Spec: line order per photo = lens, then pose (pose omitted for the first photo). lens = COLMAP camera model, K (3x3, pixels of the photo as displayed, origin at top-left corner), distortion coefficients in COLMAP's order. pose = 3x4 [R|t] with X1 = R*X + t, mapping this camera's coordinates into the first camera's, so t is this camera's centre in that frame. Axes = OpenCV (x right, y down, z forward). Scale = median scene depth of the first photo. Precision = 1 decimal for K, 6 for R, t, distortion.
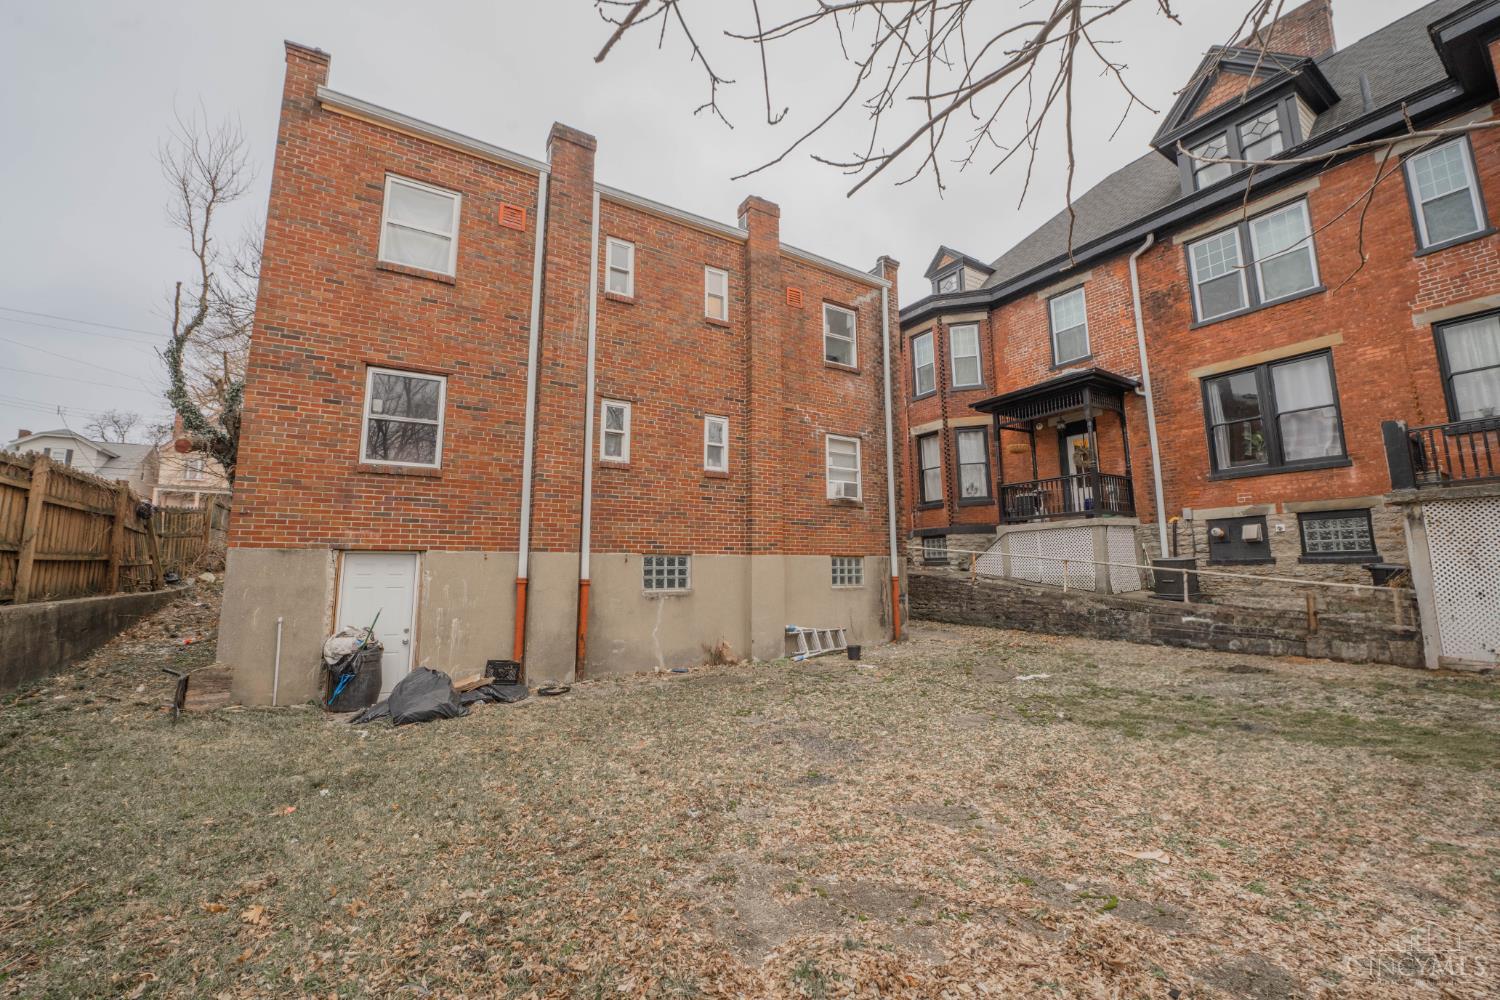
lens RADIAL K [[605.8, 0, 740.8], [0, 605.8, 492.2], [0, 0, 1]] dist [-0.015648, -0.000692]
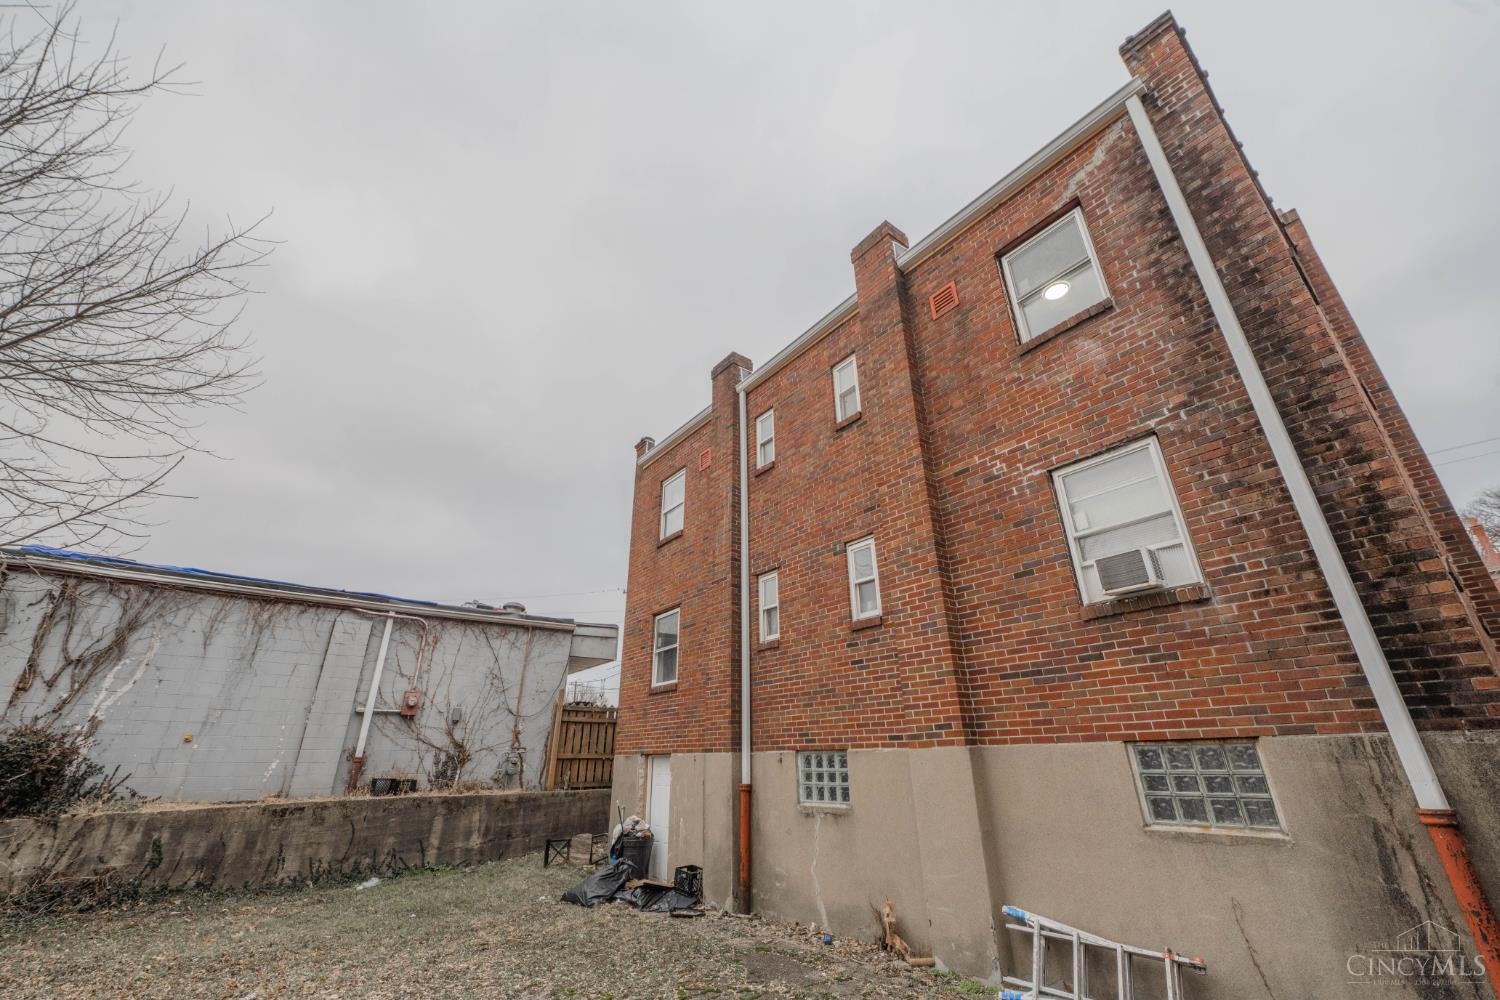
lens RADIAL K [[605.8, 0, 744.2], [0, 605.8, 507.2], [0, 0, 1]] dist [-0.015648, -0.000692]
pose [[0.101327, -0.392384, -0.914203, 0.654441], [0.116123, 0.917316, -0.380850, 0.099943], [0.988053, -0.067569, 0.138514, 0.828295]]
